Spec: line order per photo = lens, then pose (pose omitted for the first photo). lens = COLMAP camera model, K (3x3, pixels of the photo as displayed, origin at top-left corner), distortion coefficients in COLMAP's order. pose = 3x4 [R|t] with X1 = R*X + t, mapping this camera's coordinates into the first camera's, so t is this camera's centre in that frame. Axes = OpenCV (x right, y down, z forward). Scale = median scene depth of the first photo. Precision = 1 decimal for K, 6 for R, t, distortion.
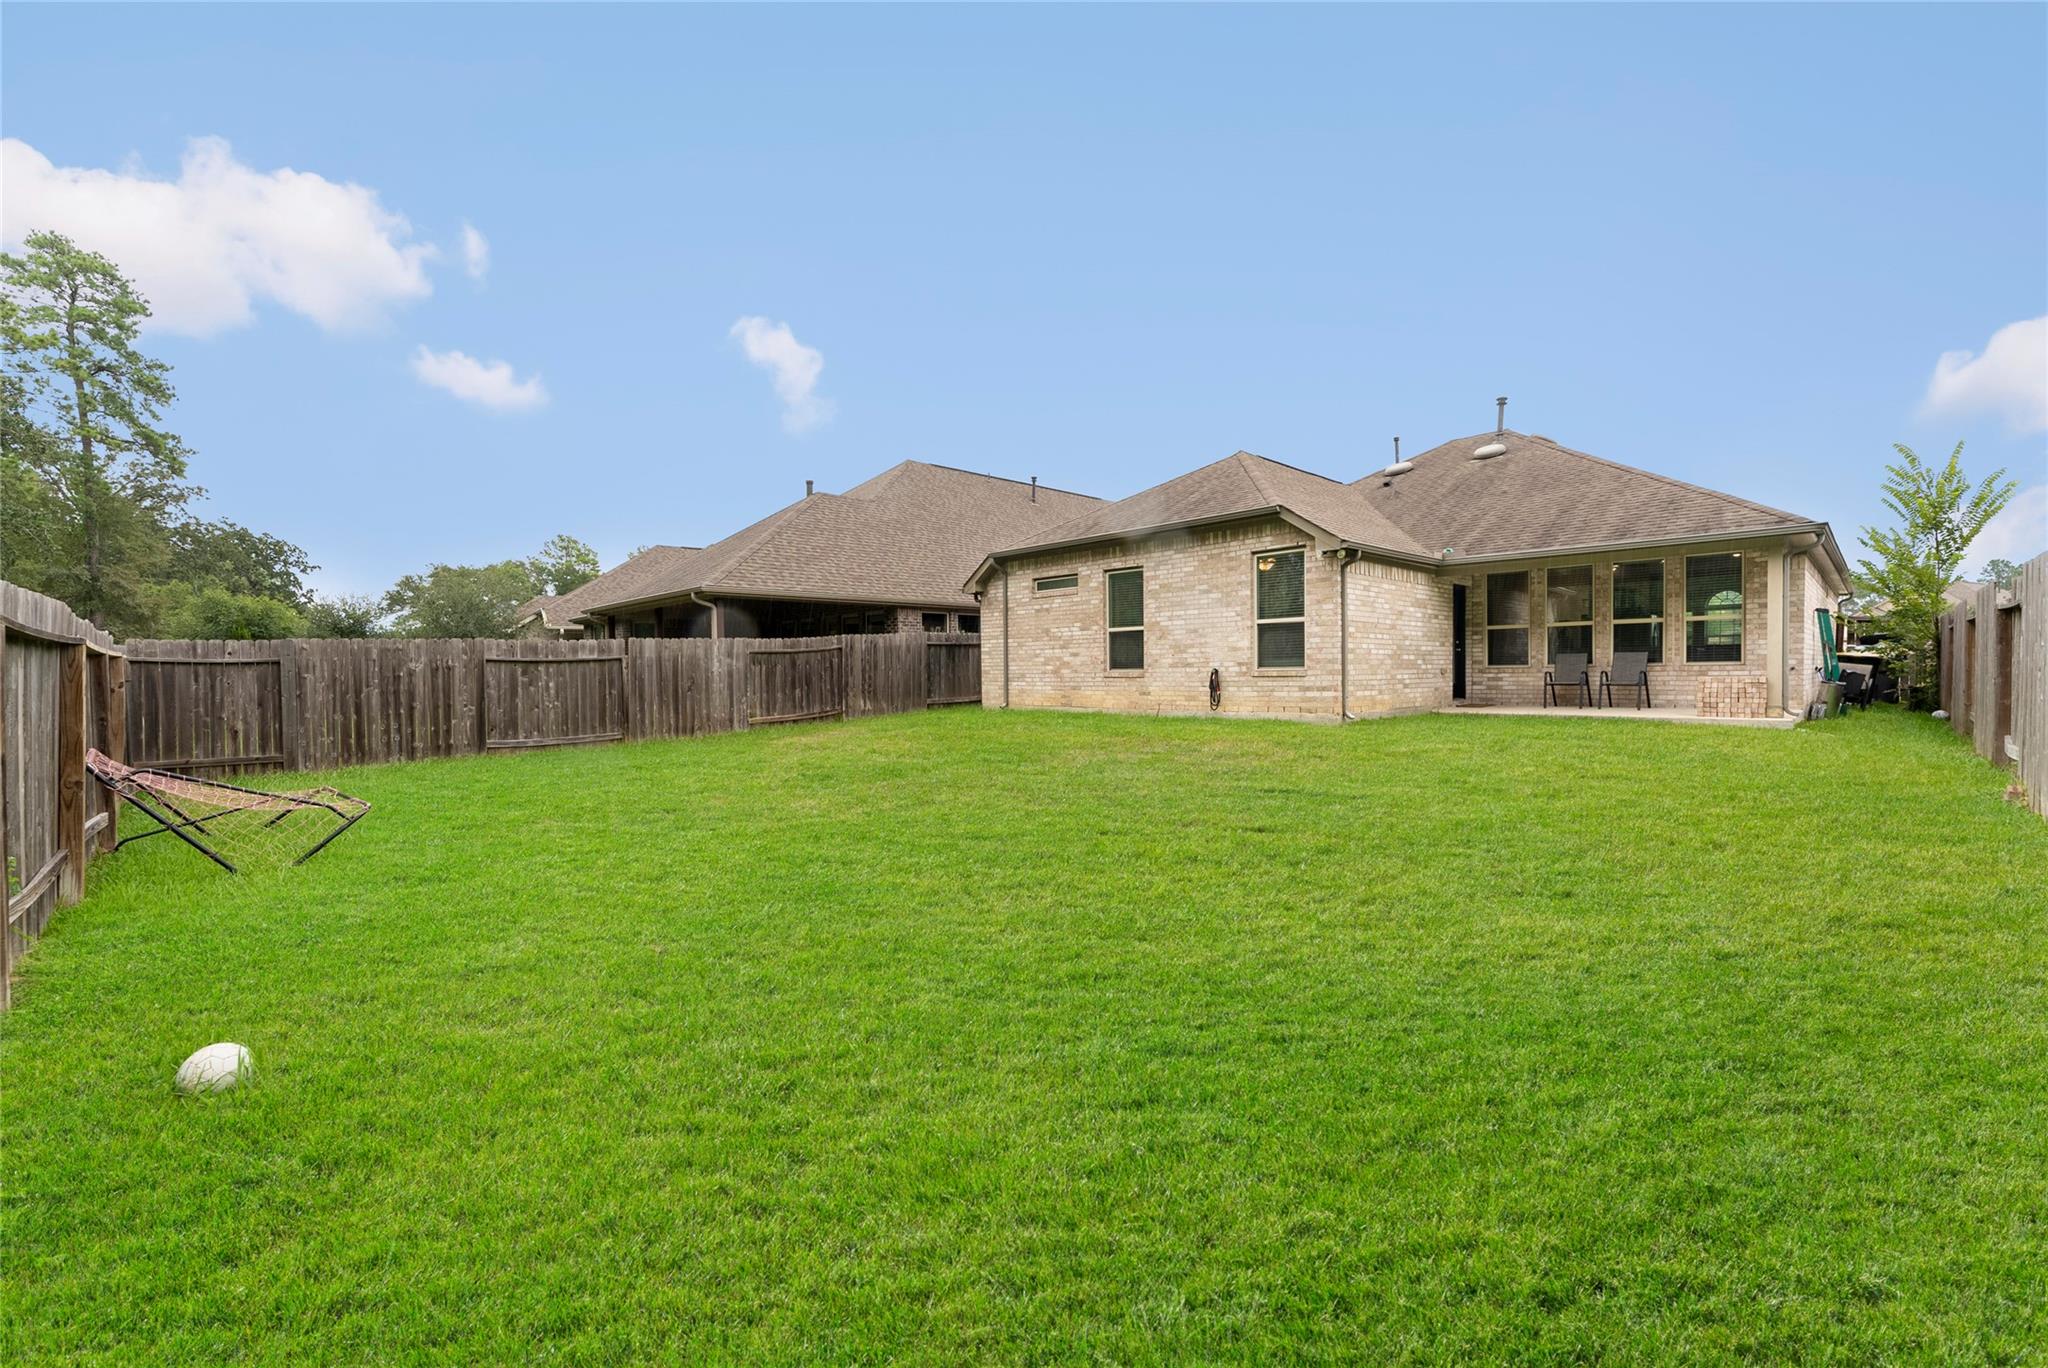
lens RADIAL K [[834.7, 0, 1019.6], [0, 834.7, 677.7], [0, 0, 1]] dist [0.000913, 0.000073]
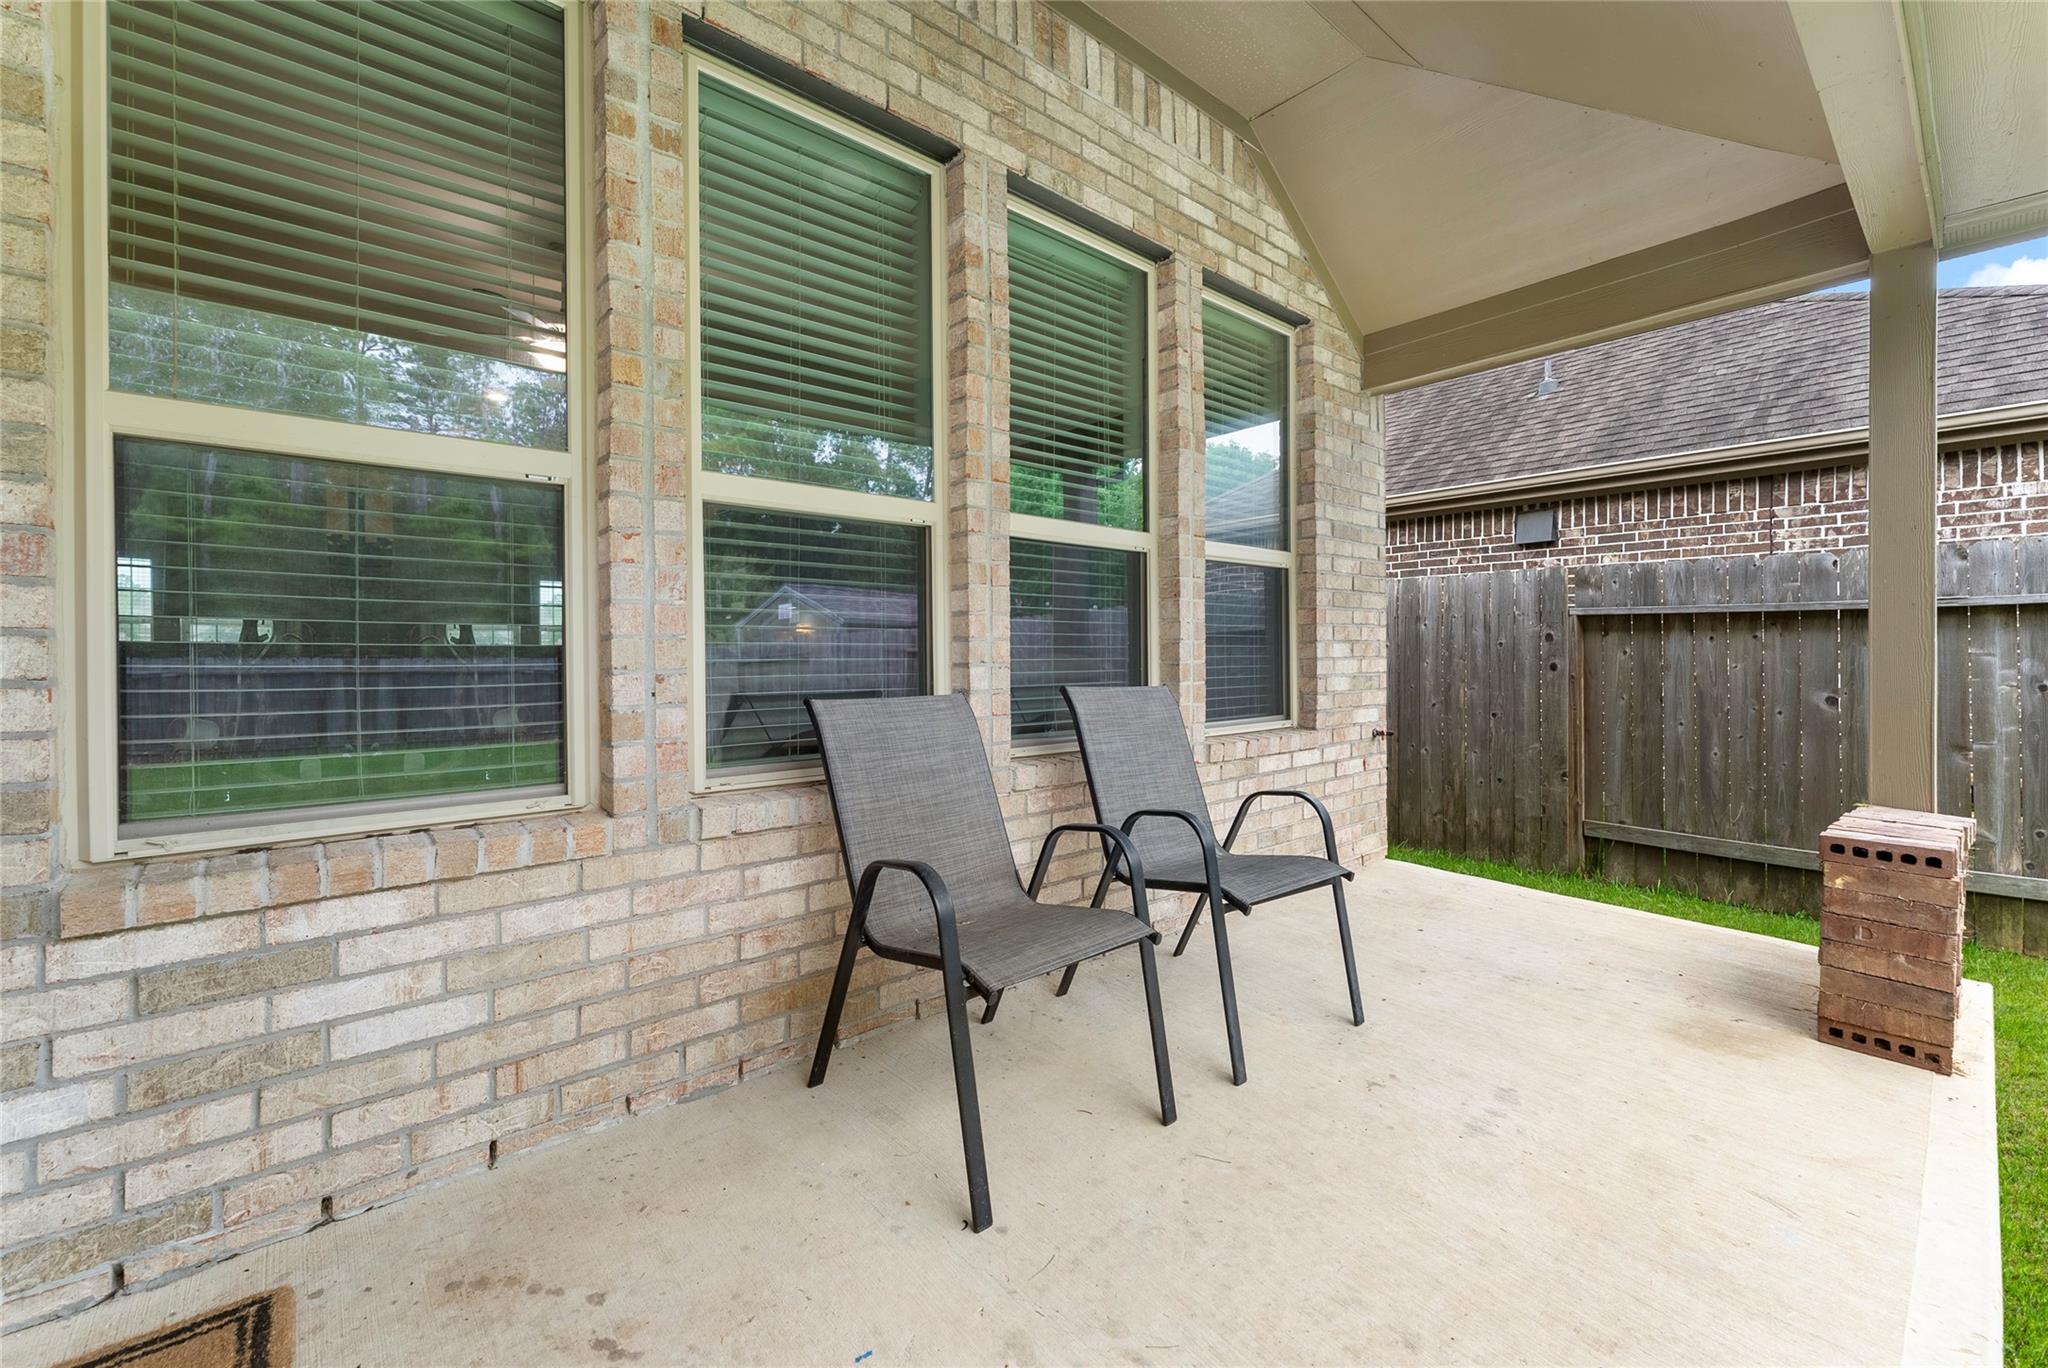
lens RADIAL K [[841.7, 0, 1022.4], [0, 841.7, 661.3], [0, 0, 1]] dist [-0.000828, -0.000473]
pose [[0.042207, 0.005922, 0.999091, 0.514253], [0.011791, 0.999910, -0.006425, -0.033902], [-0.999039, 0.012052, 0.042133, 0.973977]]
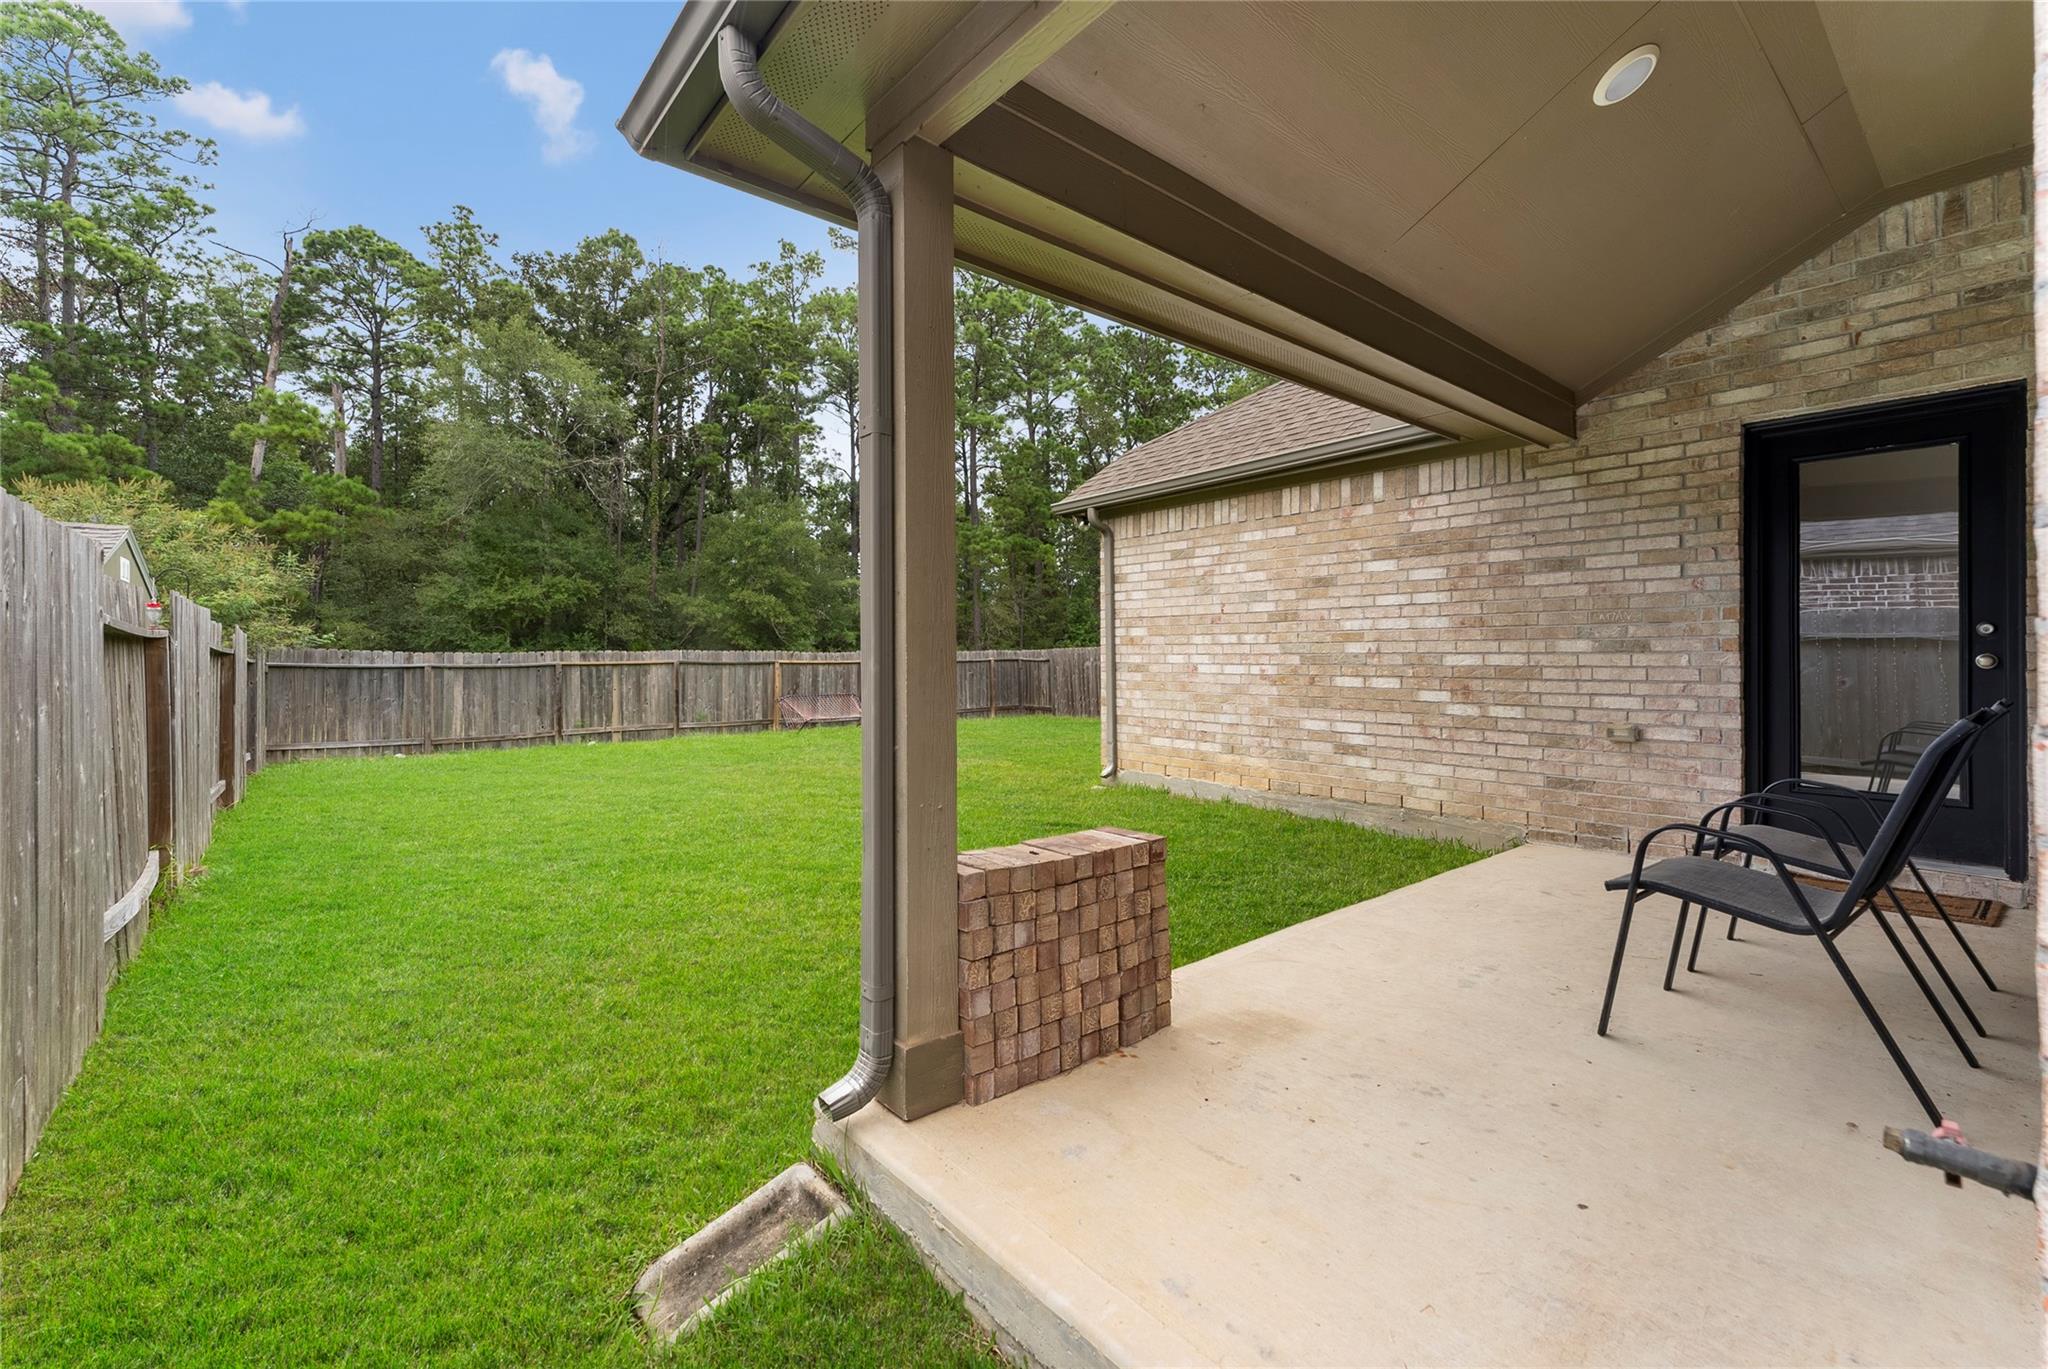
lens RADIAL K [[839.8, 0, 1024.0], [0, 839.8, 684.5], [0, 0, 1]] dist [-0.000757, -0.000257]
pose [[-0.067737, 0.045444, -0.996668, 0.850071], [-0.002622, 0.998951, 0.045727, -0.040194], [0.997700, 0.005711, -0.067547, 0.813659]]
